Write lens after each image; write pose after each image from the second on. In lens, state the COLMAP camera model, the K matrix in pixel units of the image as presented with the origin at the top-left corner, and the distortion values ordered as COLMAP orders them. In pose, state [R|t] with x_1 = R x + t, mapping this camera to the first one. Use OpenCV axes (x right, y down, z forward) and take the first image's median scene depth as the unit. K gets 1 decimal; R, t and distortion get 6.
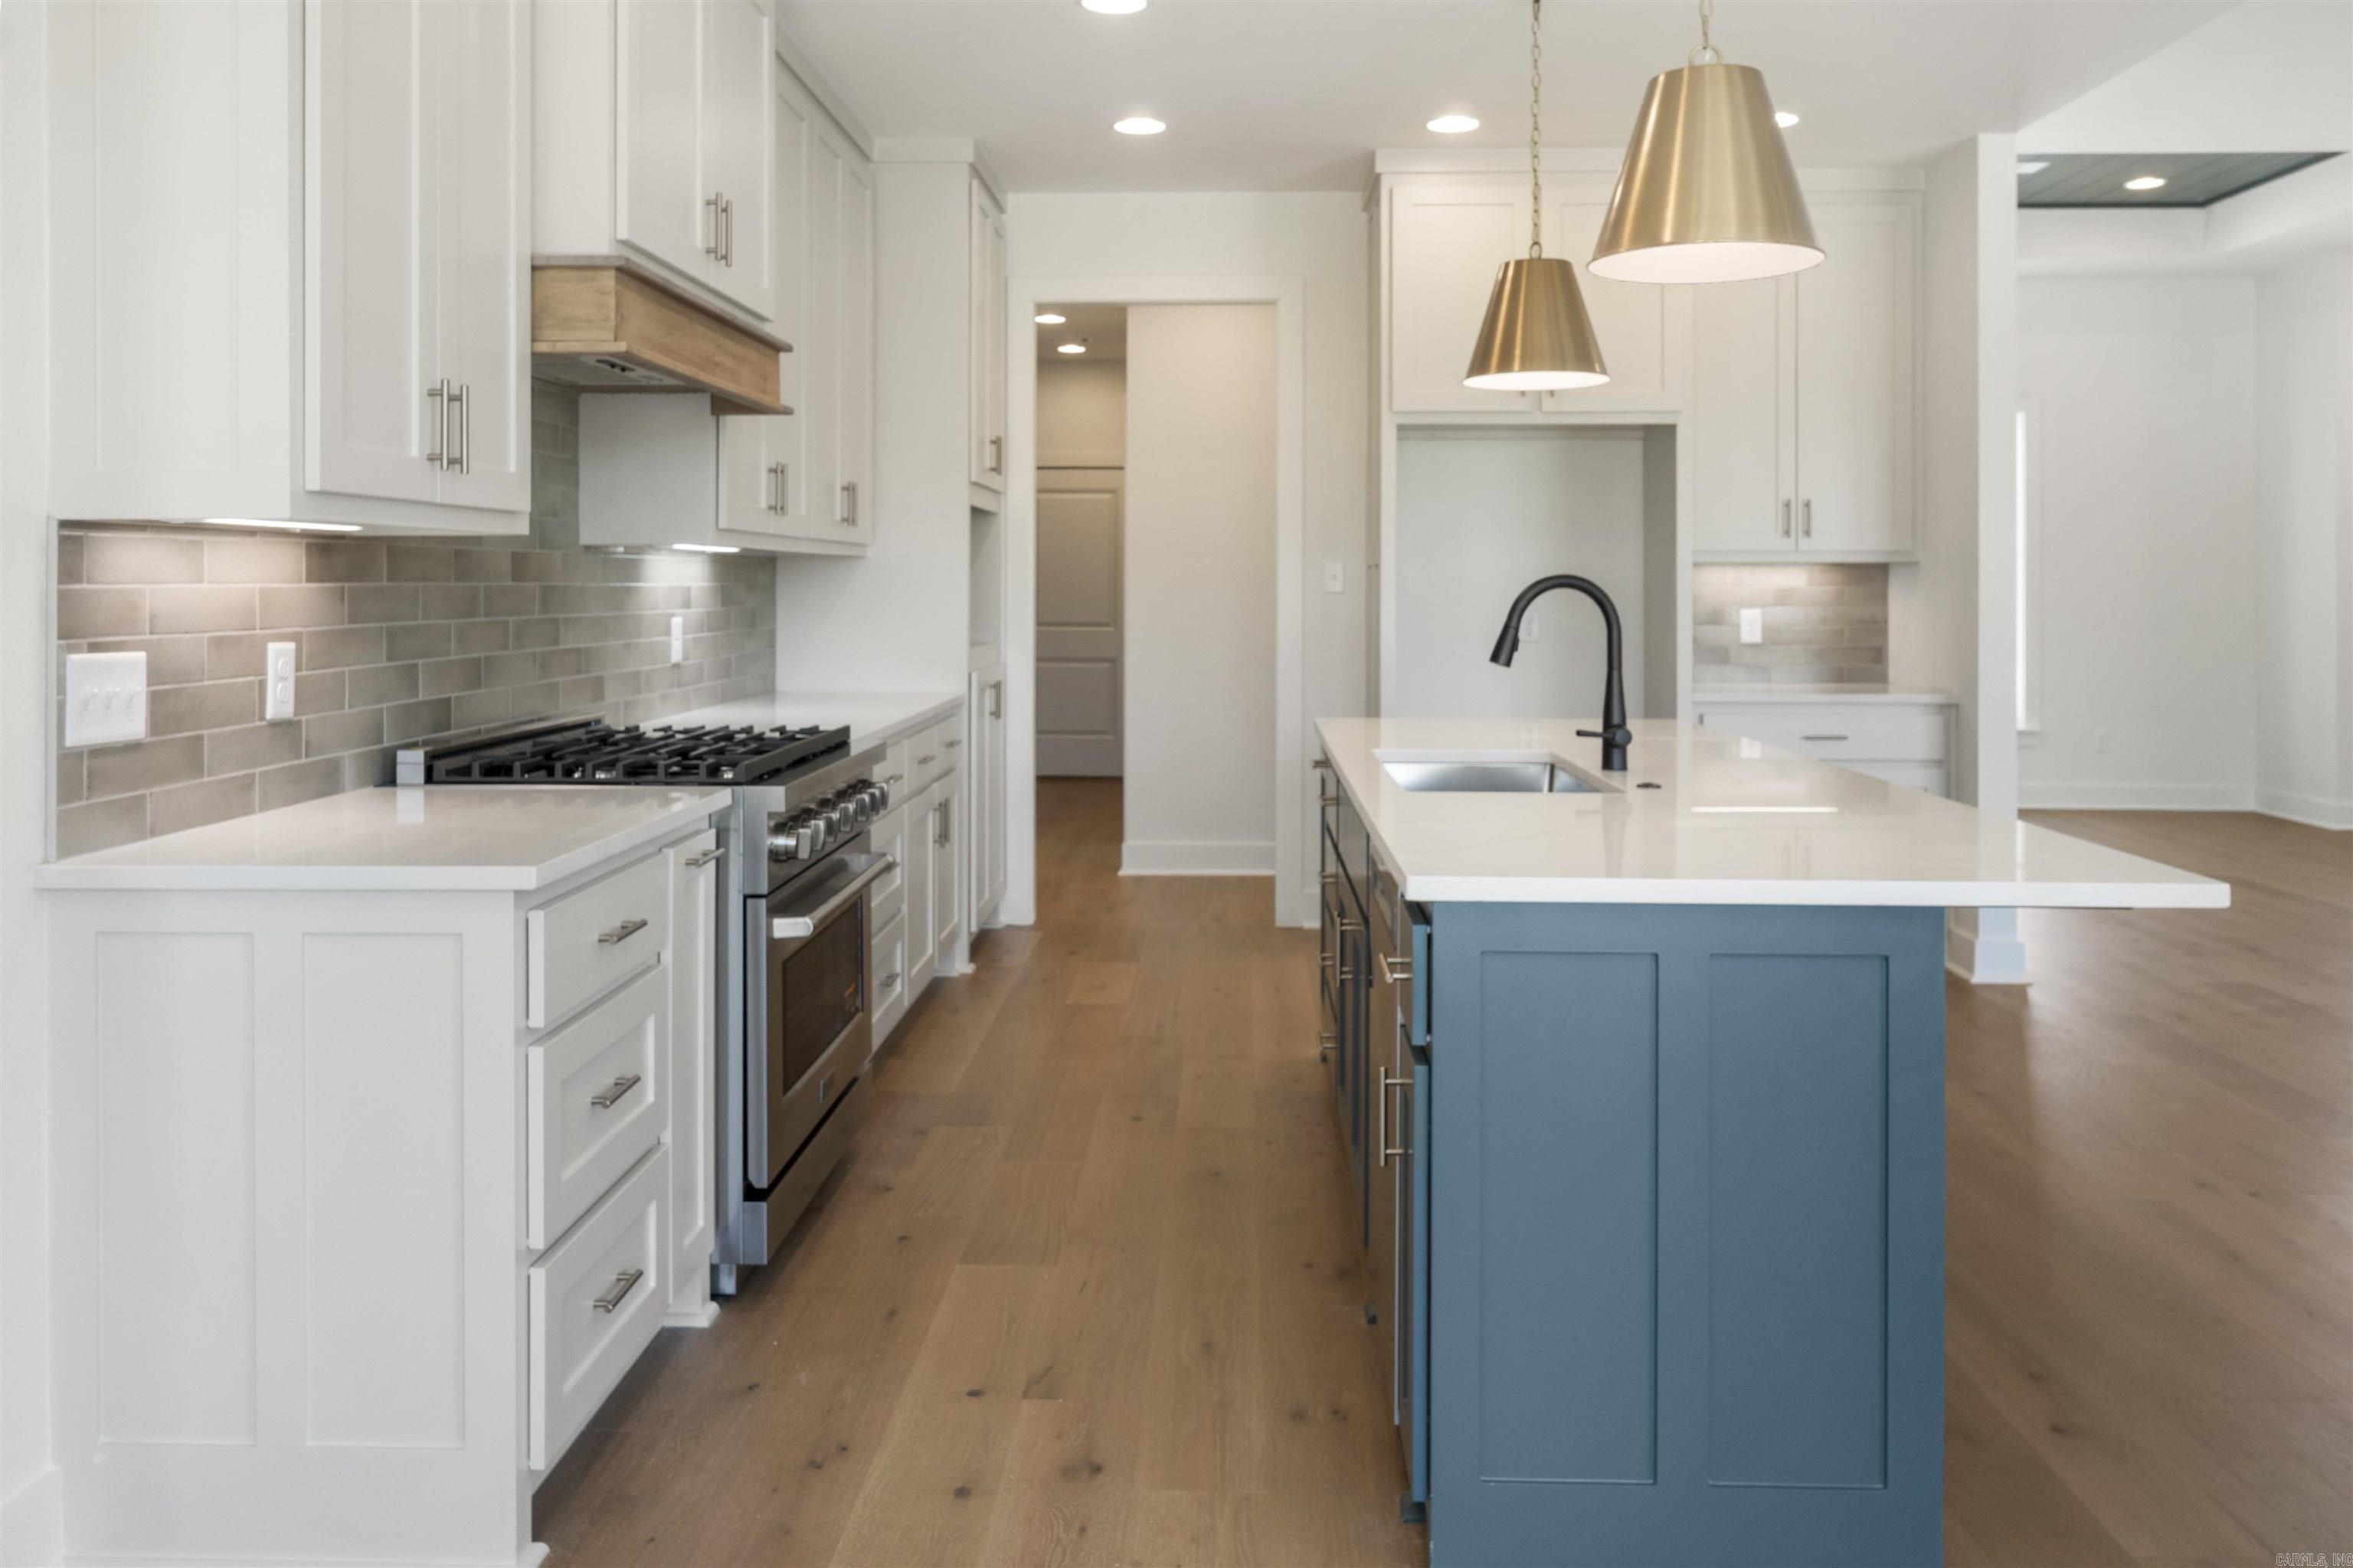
lens RADIAL K [[1839.5, 0, 1181.6], [0, 1839.5, 513.9], [0, 0, 1]] dist [-0.001500, -0.000016]
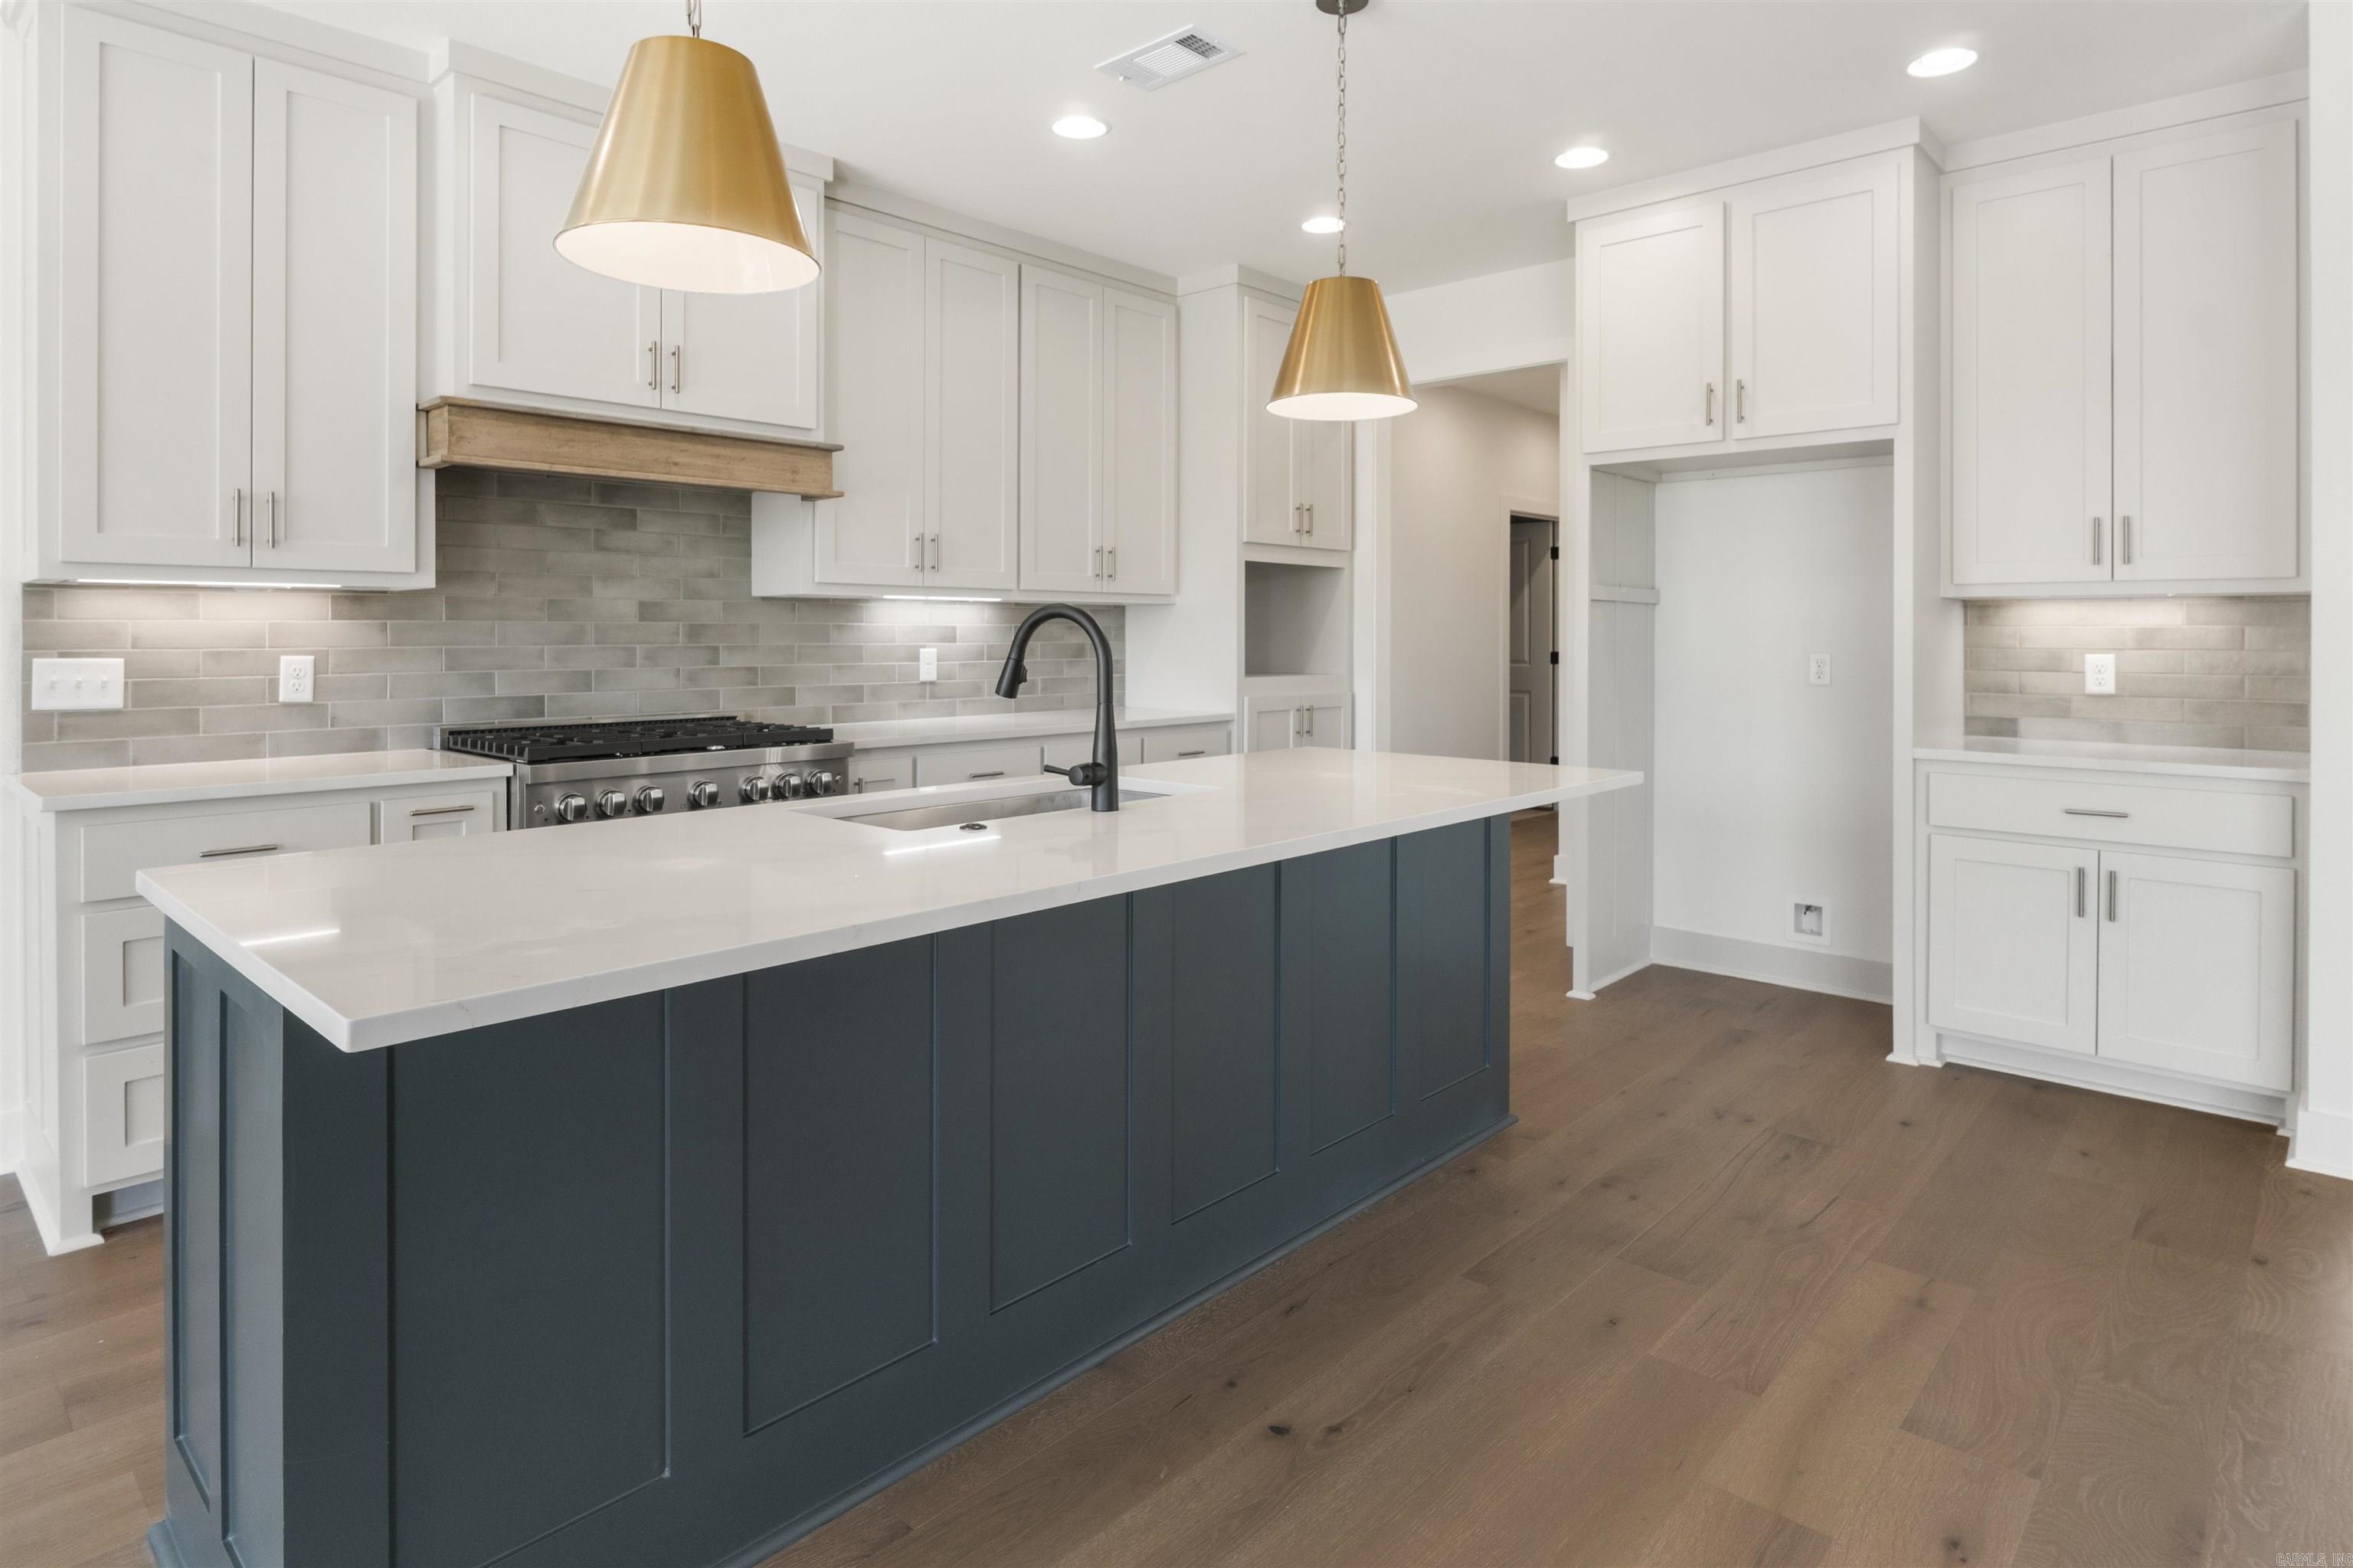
lens RADIAL K [[1290.1, 0, 1176.3], [0, 1290.1, 619.9], [0, 0, 1]] dist [0.000289, -0.000813]
pose [[0.751073, -0.006425, -0.660188, 0.704869], [0.024550, 0.999533, 0.018202, 0.029195], [0.659762, -0.029879, 0.750880, 0.531092]]
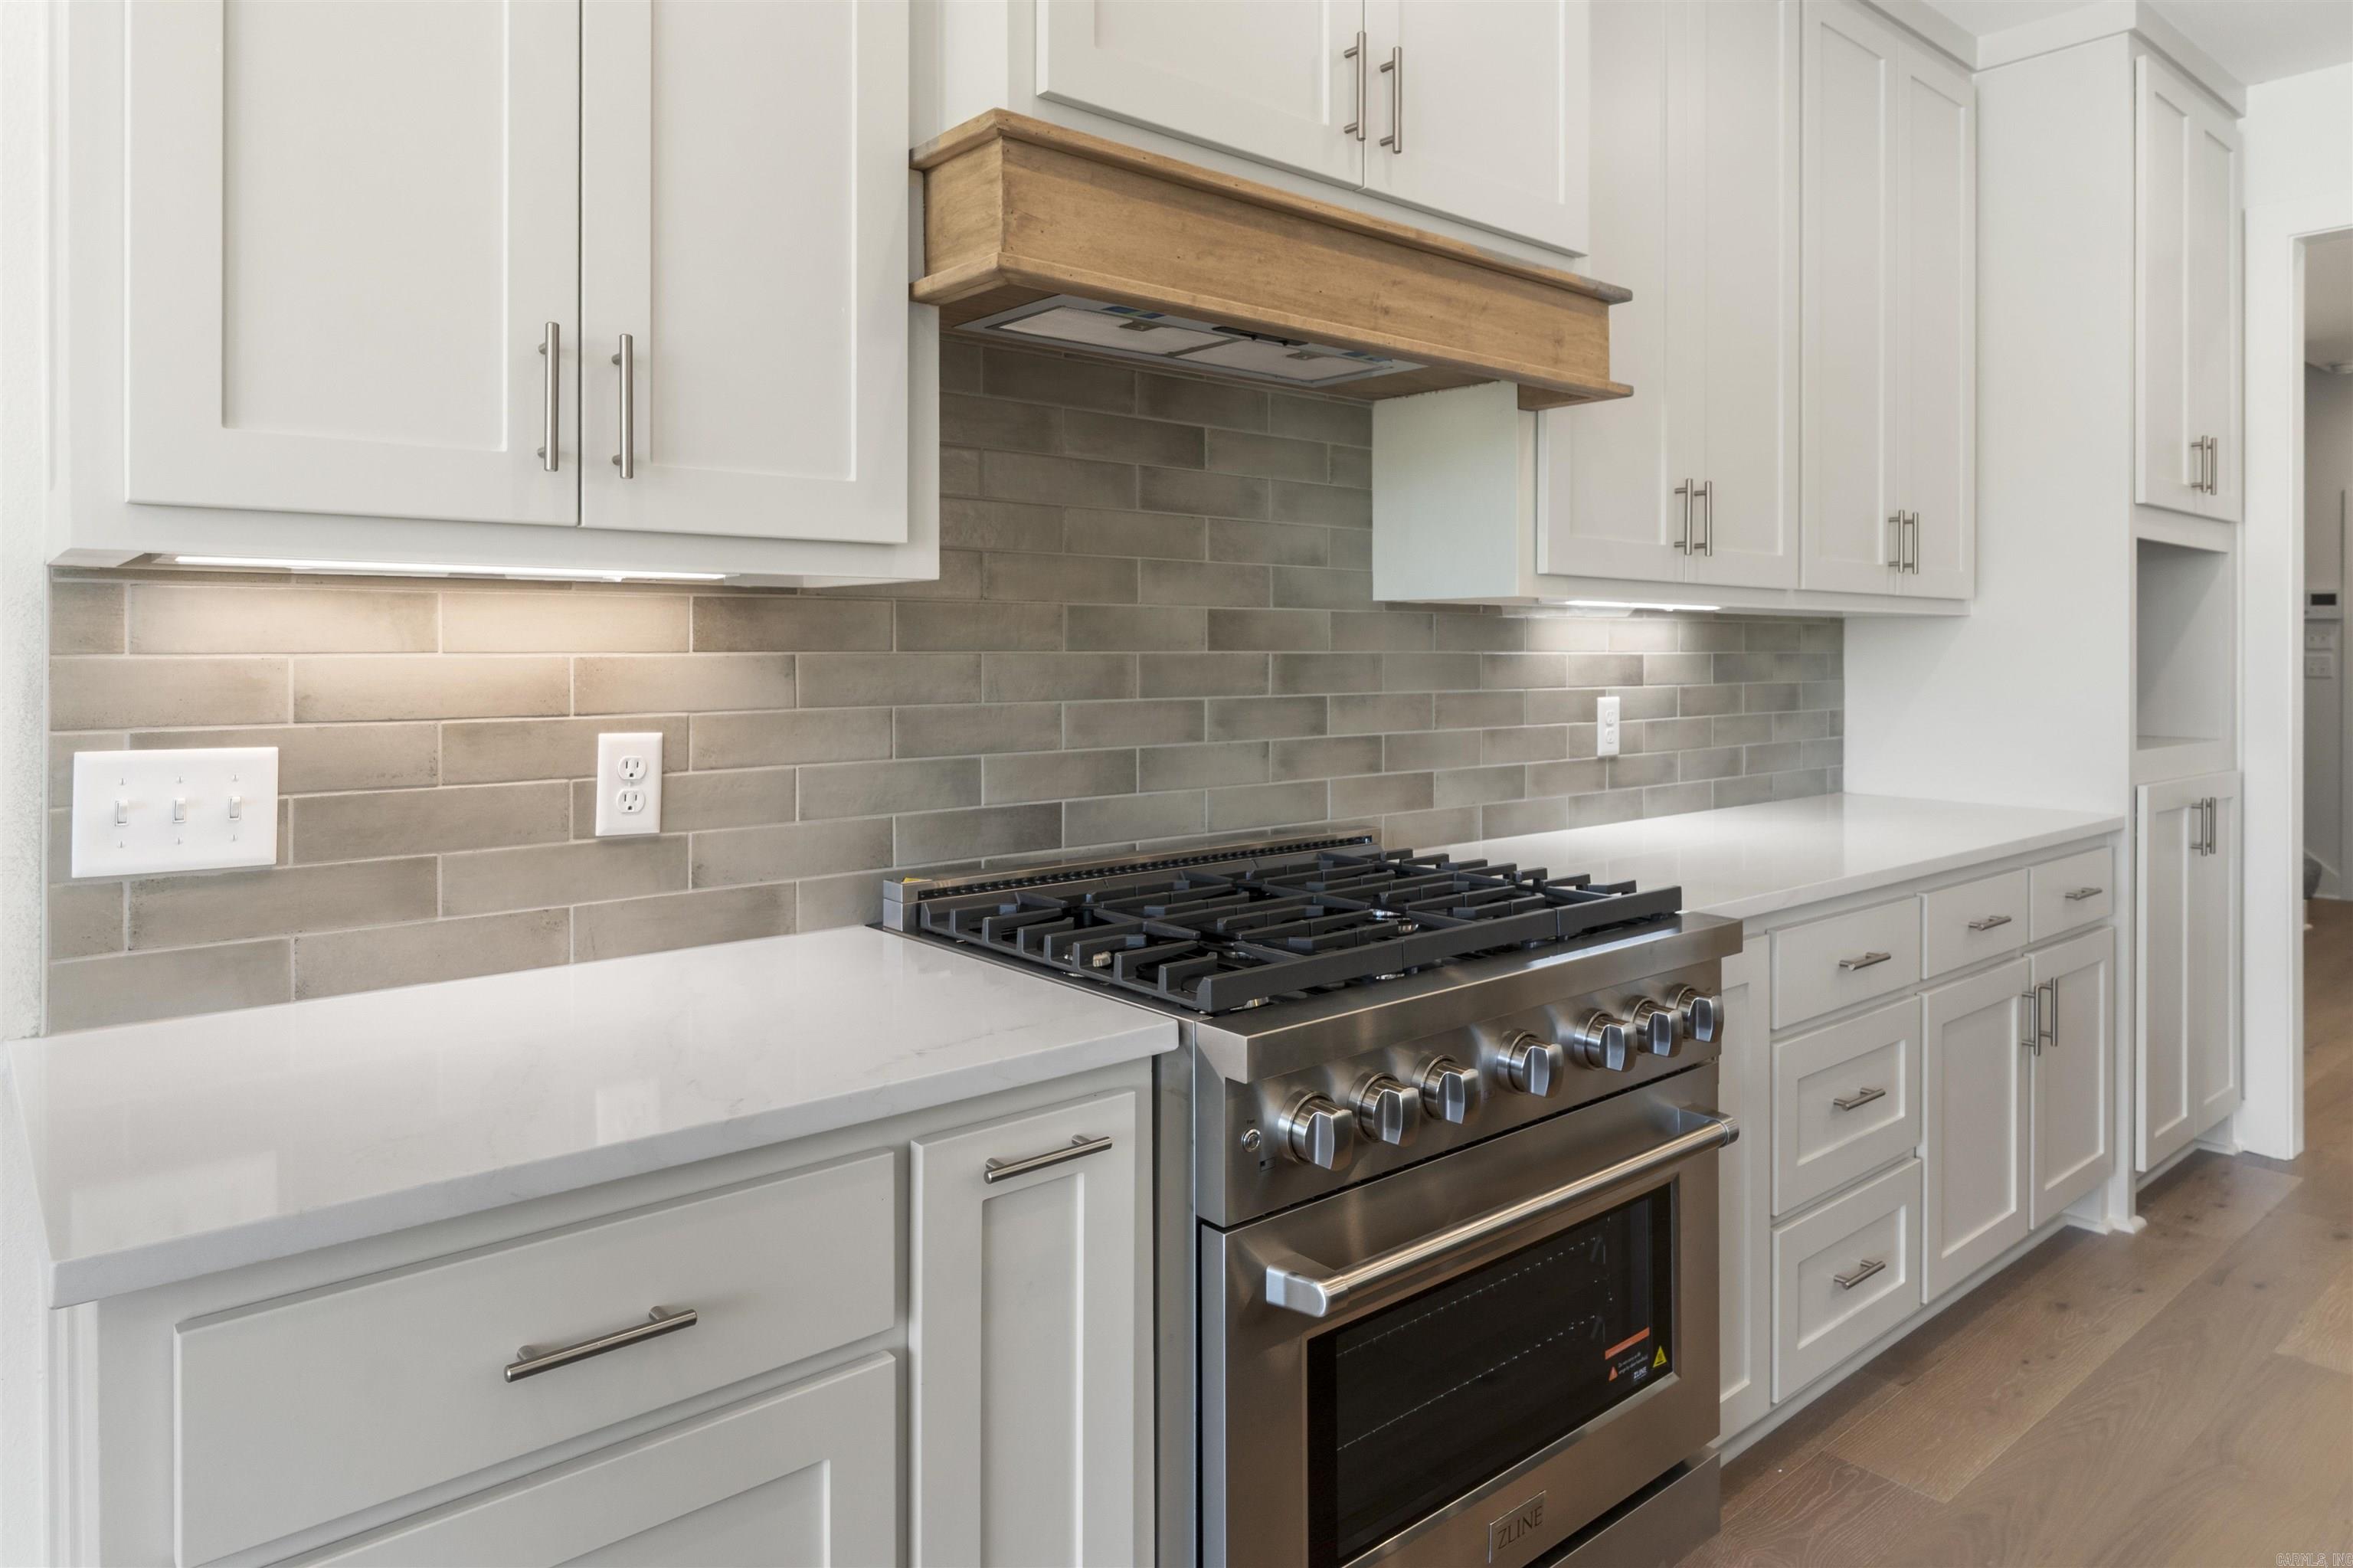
lens RADIAL K [[1452.2, 0, 1174.4], [0, 1452.2, 632.4], [0, 0, 1]] dist [0.003528, -0.002210]
pose [[0.671320, -0.000918, -0.741167, 0.073906], [0.022282, 0.999572, 0.018944, 0.019075], [0.740833, -0.029232, 0.671053, 0.627716]]
